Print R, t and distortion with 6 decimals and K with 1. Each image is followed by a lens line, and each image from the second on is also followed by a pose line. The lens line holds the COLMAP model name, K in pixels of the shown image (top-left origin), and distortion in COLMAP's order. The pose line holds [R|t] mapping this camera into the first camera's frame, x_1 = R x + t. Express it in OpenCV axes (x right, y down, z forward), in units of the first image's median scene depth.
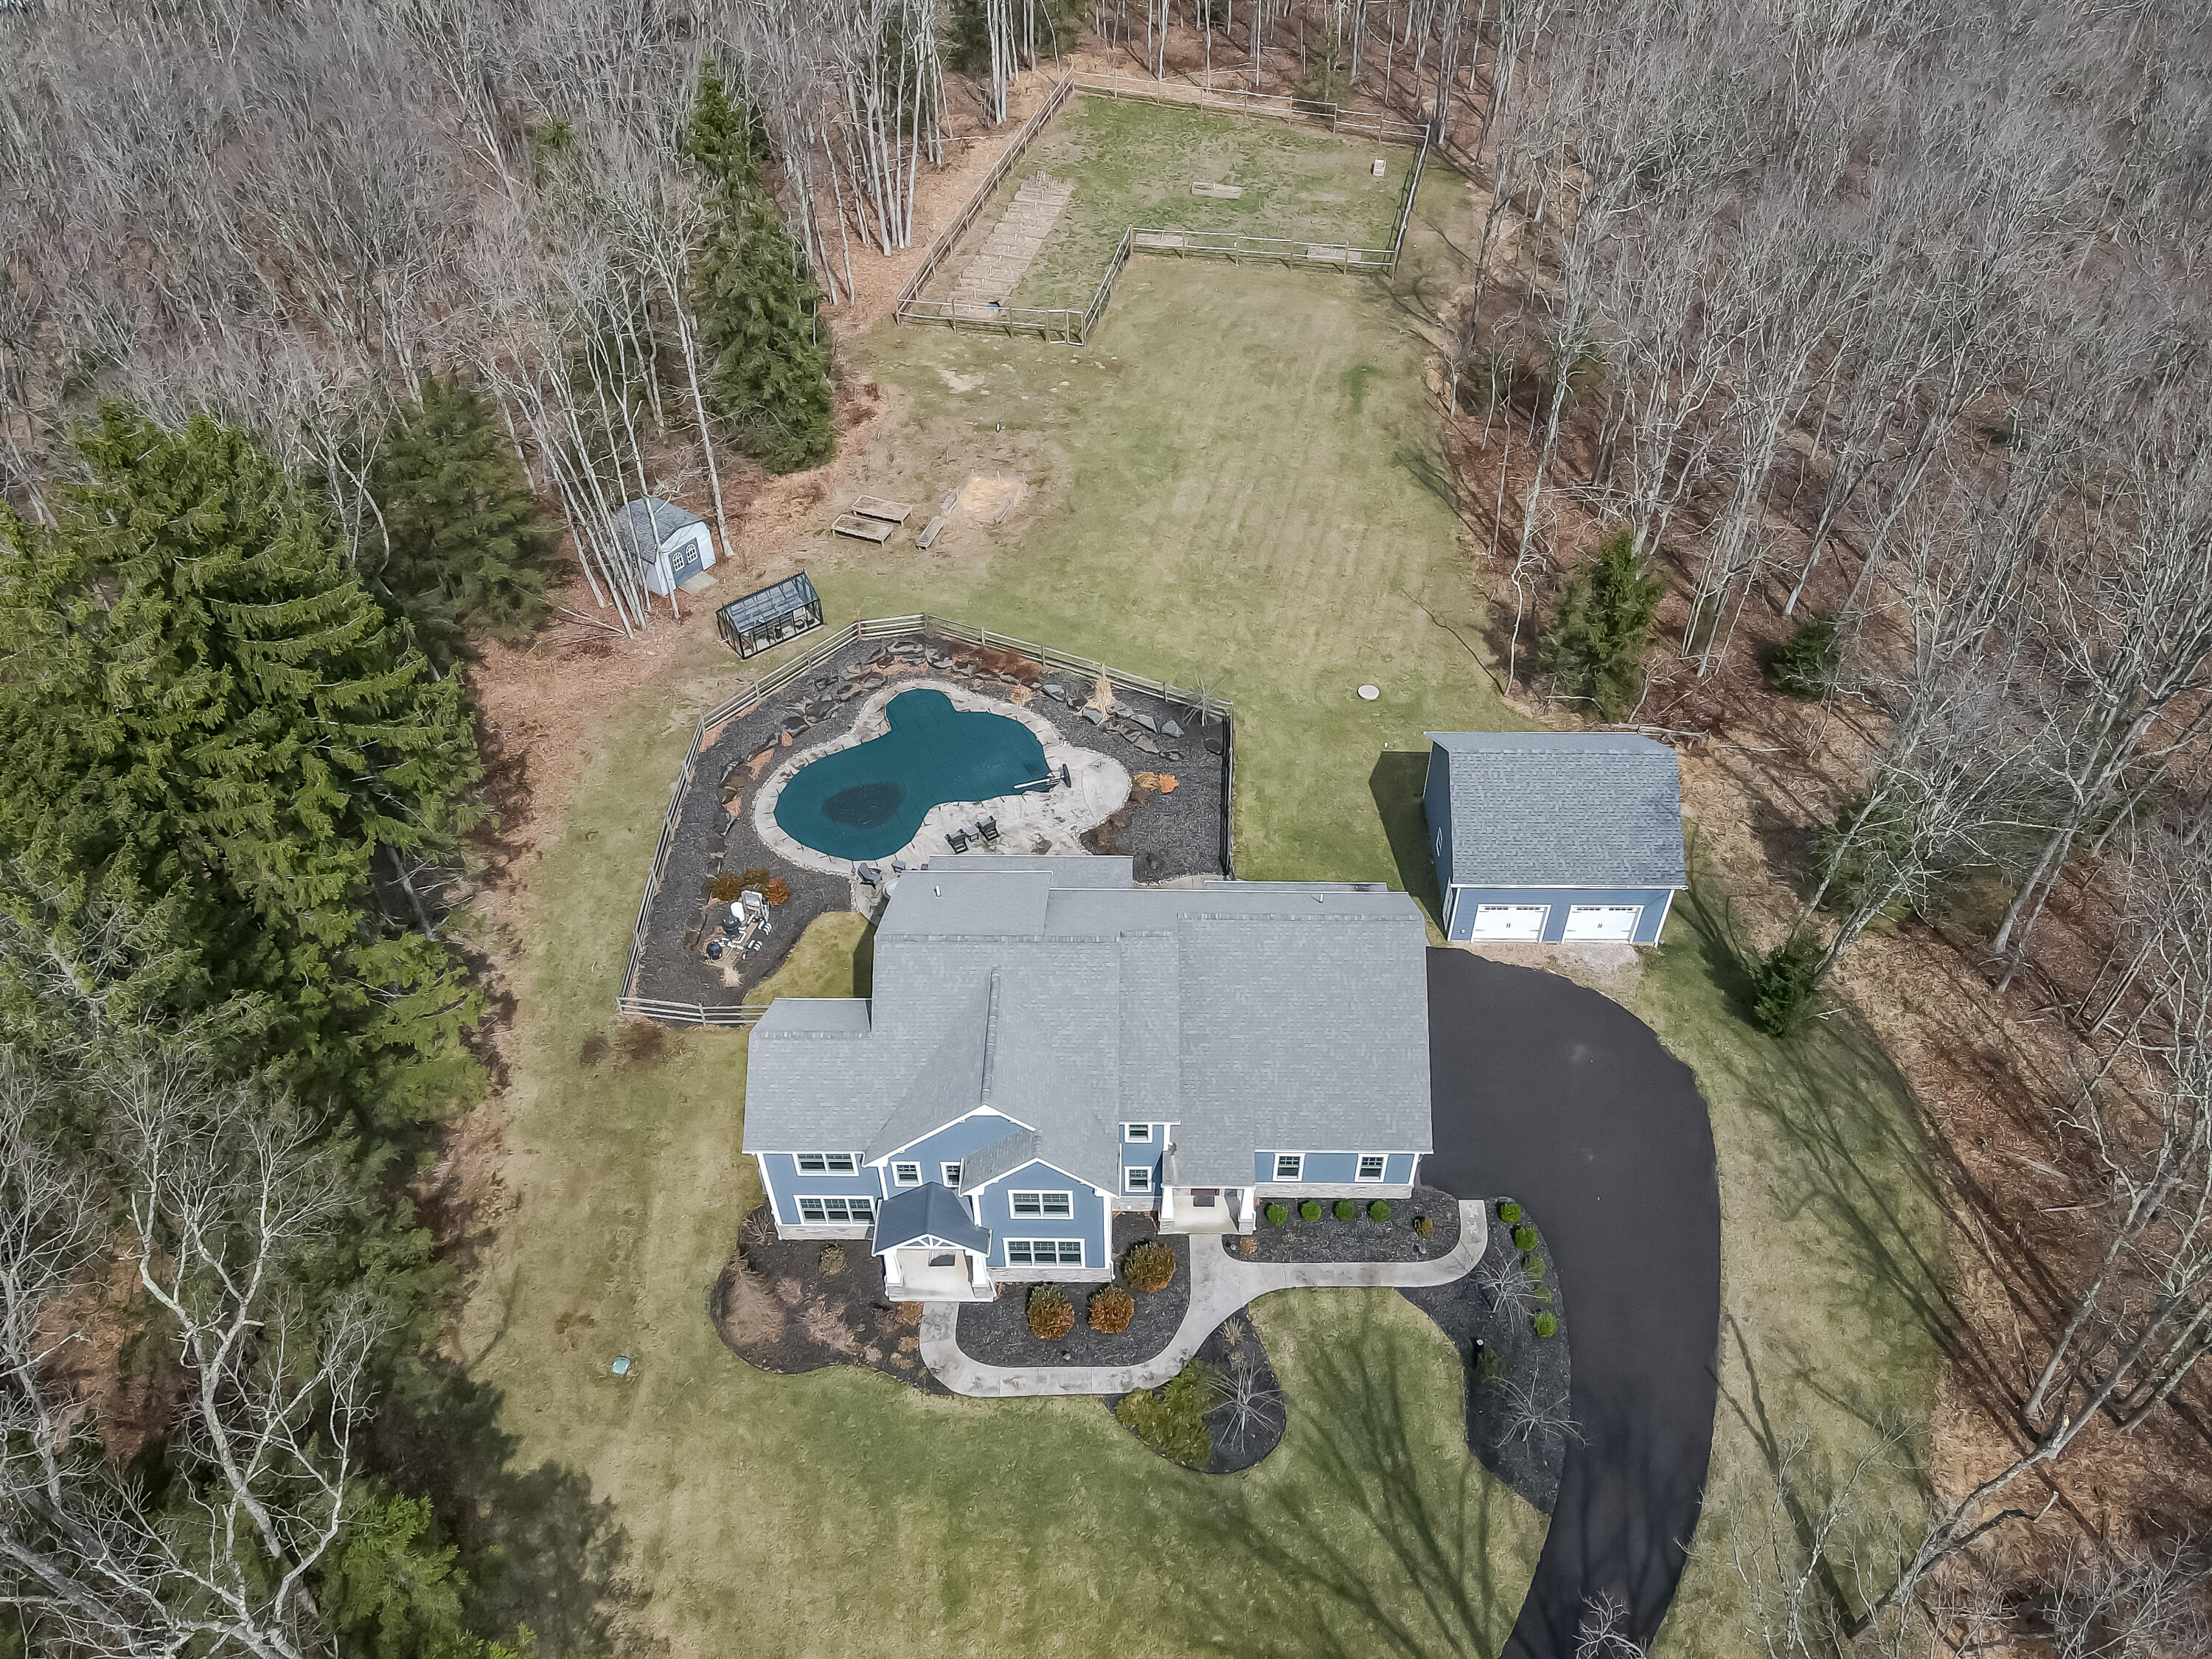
lens RADIAL K [[1609.9, 0, 1106.0], [0, 1609.9, 829.5], [0, 0, 1]] dist [0.010436, 0.004446]
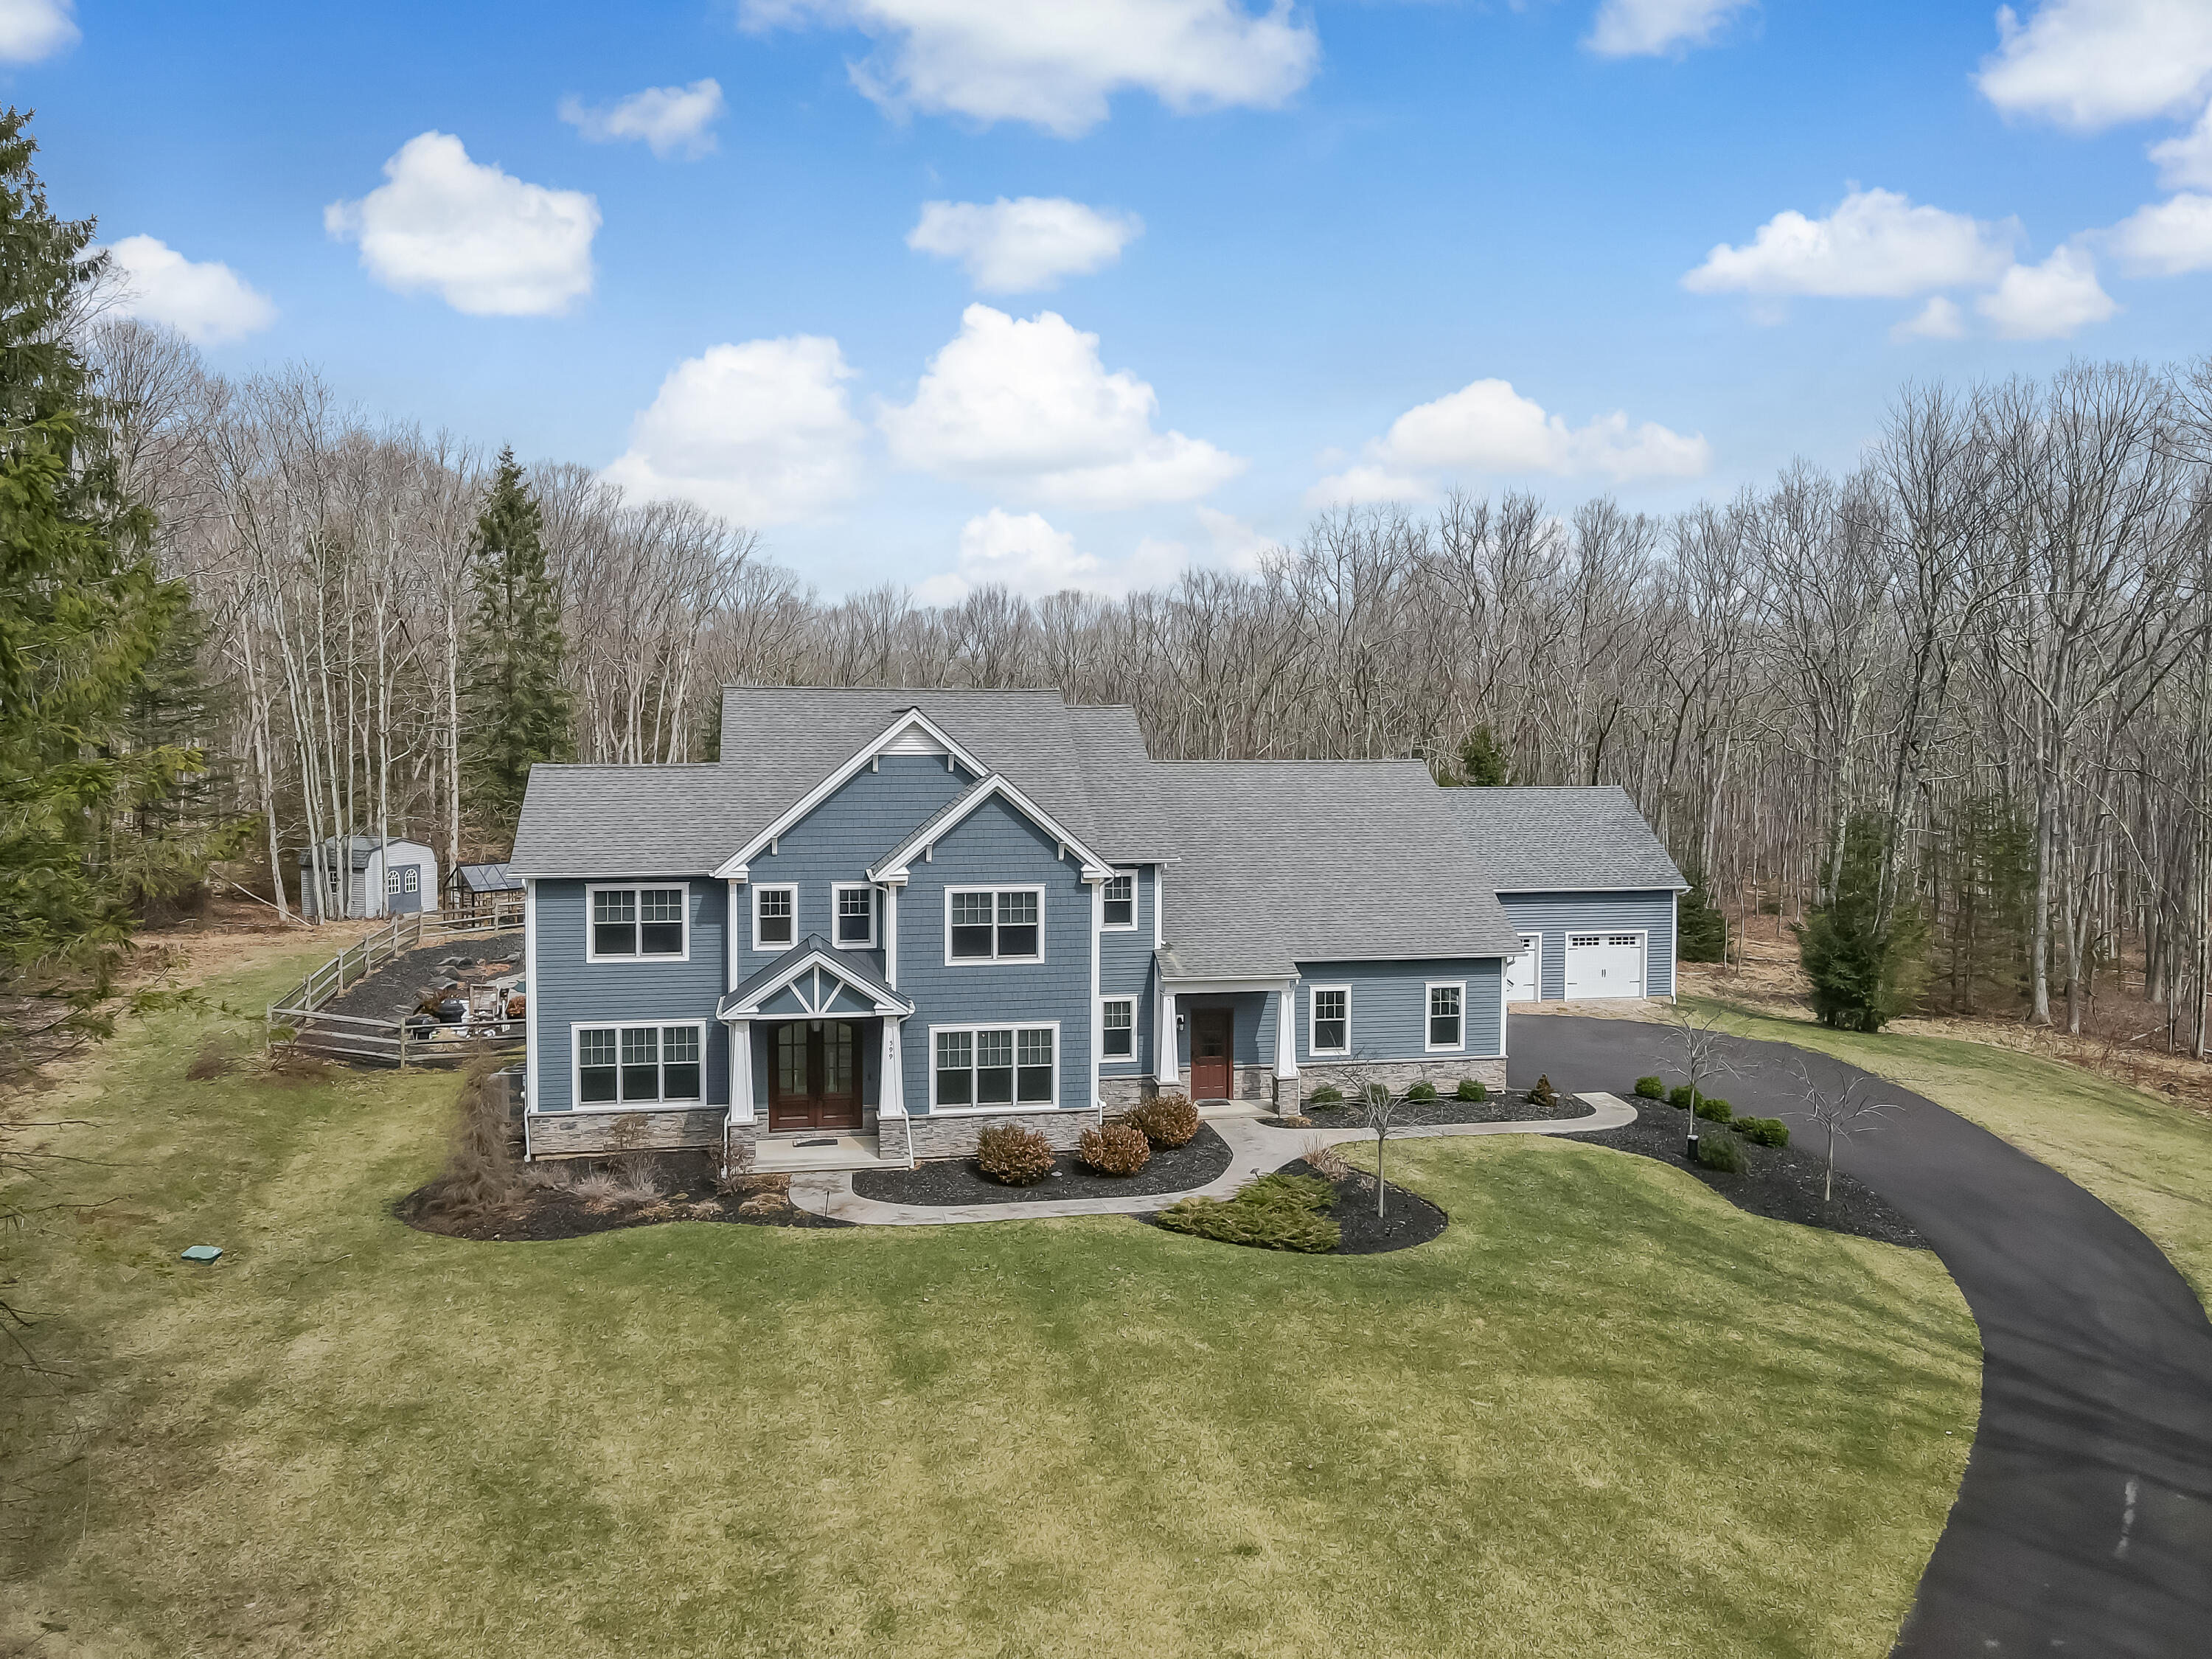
lens RADIAL K [[1634.9, 0, 1105.1], [0, 1634.9, 787.1], [0, 0, 1]] dist [0.008220, 0.000667]
pose [[0.979105, 0.004178, 0.203310, -0.123858], [0.133730, 0.739955, -0.659229, 0.599546], [-0.153195, 0.672643, 0.723935, 0.469427]]
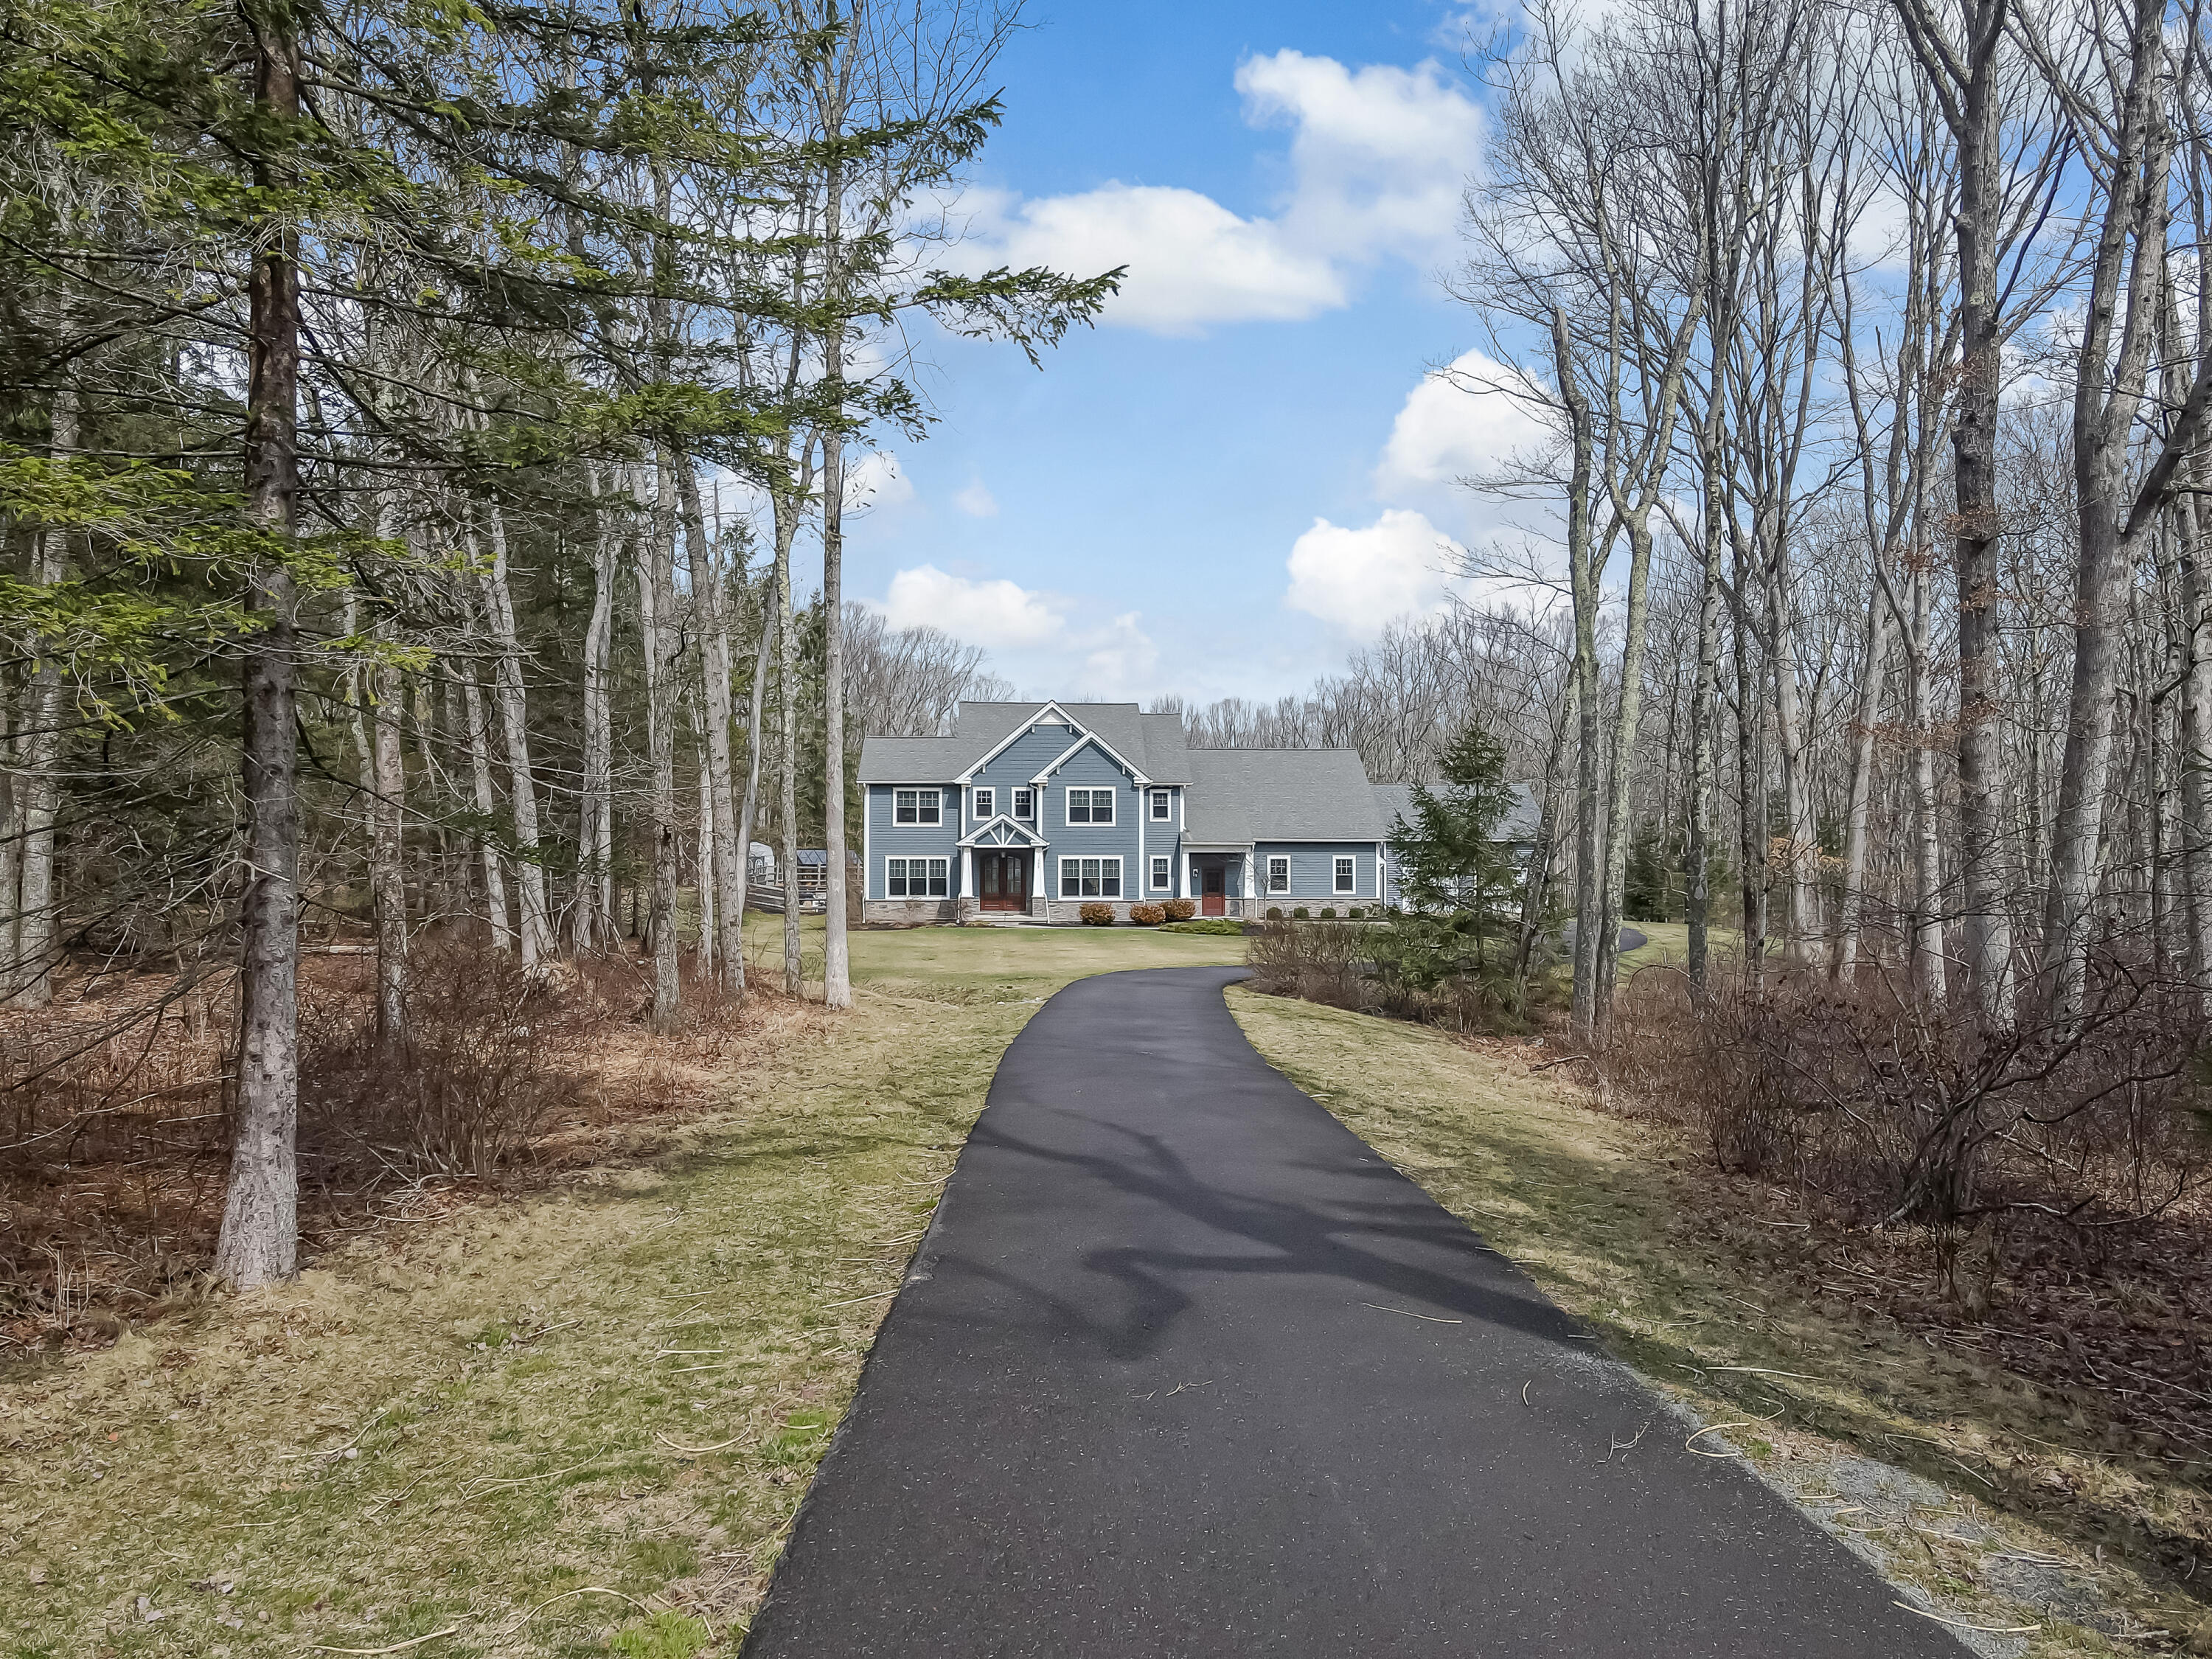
lens RADIAL K [[1609.9, 0, 1106.0], [0, 1609.9, 829.5], [0, 0, 1]] dist [0.010436, 0.004446]
pose [[0.997532, 0.012249, 0.069137, -0.111707], [0.040862, 0.699466, -0.713496, 1.113162], [-0.057099, 0.714561, 0.697240, 0.115264]]
